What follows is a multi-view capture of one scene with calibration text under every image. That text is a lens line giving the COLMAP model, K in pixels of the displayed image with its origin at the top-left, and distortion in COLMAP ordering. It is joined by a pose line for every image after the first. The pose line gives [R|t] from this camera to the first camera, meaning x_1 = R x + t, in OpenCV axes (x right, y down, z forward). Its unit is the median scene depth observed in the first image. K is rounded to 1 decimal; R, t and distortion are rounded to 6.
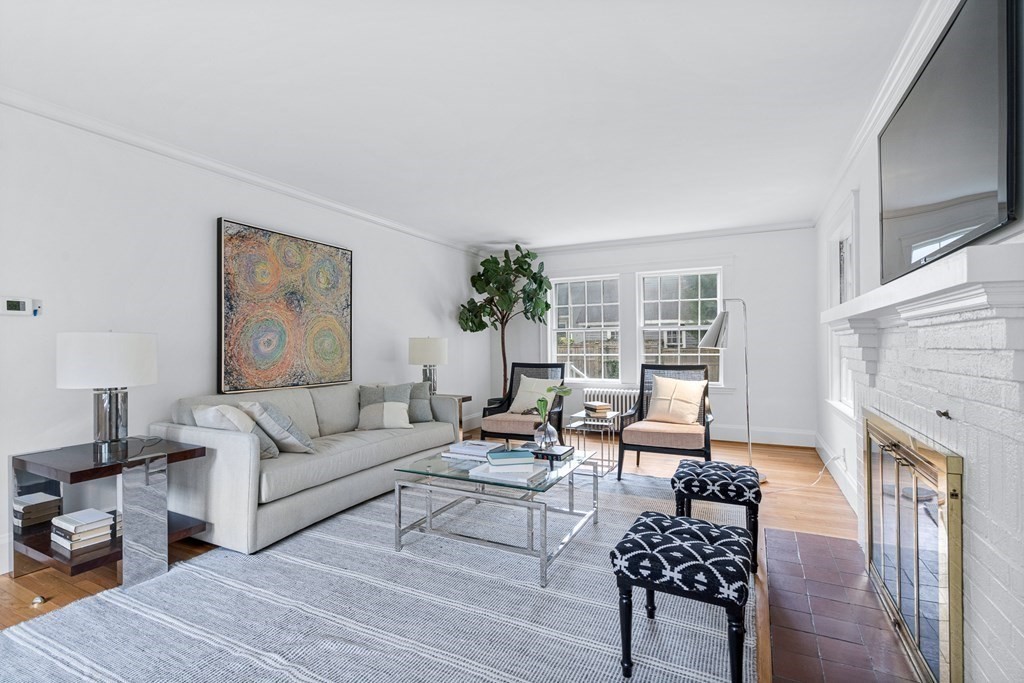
lens RADIAL K [[476.8, 0, 511.0], [0, 476.8, 343.0], [0, 0, 1]] dist [-0.002797, 0.000385]
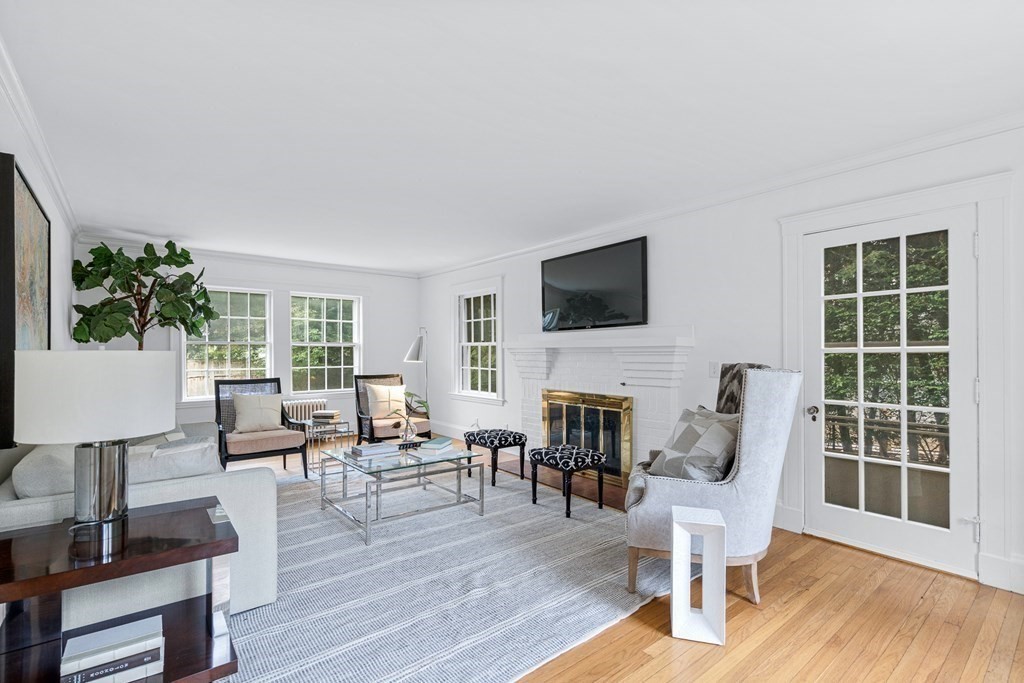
lens RADIAL K [[474.8, 0, 517.0], [0, 474.8, 353.6], [0, 0, 1]] dist [-0.005942, 0.000016]
pose [[0.406963, 0.006571, 0.913421, -0.812066], [-0.003764, 0.999978, -0.005517, -0.008480], [-0.913437, -0.001193, 0.406979, 0.160418]]
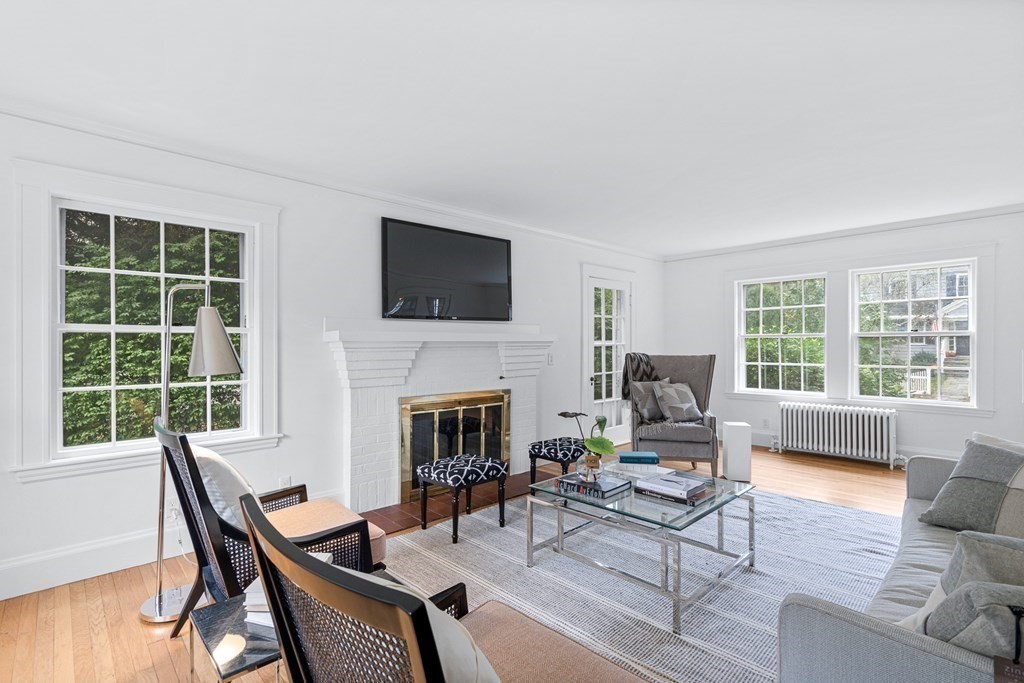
lens RADIAL K [[483.6, 0, 529.2], [0, 483.6, 340.2], [0, 0, 1]] dist [-0.000678, 0.000158]
pose [[-0.945124, 0.003216, 0.326697, -0.108668], [0.003355, 0.999994, -0.000141, -0.035184], [-0.326695, 0.000963, -0.945129, 1.530874]]
